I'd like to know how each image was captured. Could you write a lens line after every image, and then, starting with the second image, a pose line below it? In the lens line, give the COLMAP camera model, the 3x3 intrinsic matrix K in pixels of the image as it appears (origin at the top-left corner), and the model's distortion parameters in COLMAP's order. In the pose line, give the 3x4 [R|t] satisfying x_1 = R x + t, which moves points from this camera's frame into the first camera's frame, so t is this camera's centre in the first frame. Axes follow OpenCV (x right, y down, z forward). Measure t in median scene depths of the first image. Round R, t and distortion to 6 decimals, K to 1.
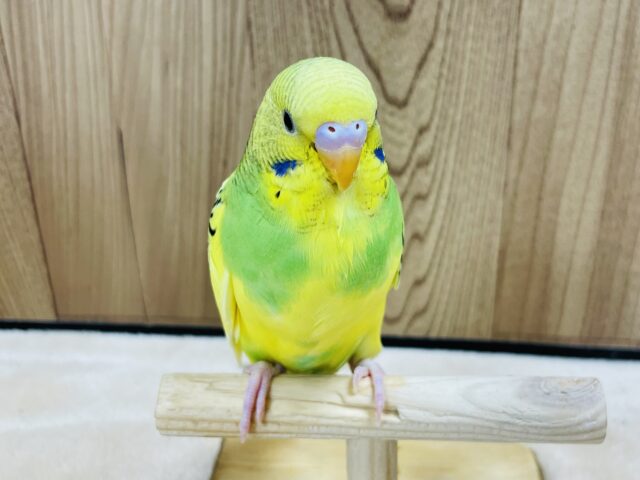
lens RADIAL K [[707.0, 0, 332.3], [0, 707.0, 205.4], [0, 0, 1]] dist [0.010177, 0.000000]
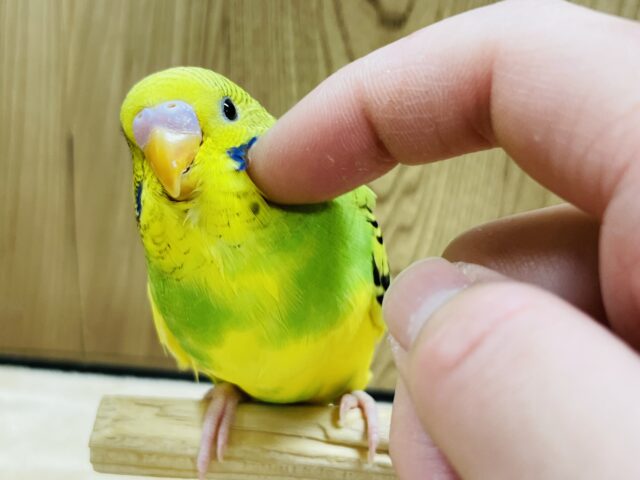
lens RADIAL K [[707.0, 0, 318.2], [0, 707.0, 223.7], [0, 0, 1]] dist [0.010177, 0.000000]
pose [[0.997187, 0.057798, 0.047717, -0.028413], [-0.053717, 0.995120, -0.082768, 0.063968], [-0.052268, 0.079972, 0.995426, 0.116331]]
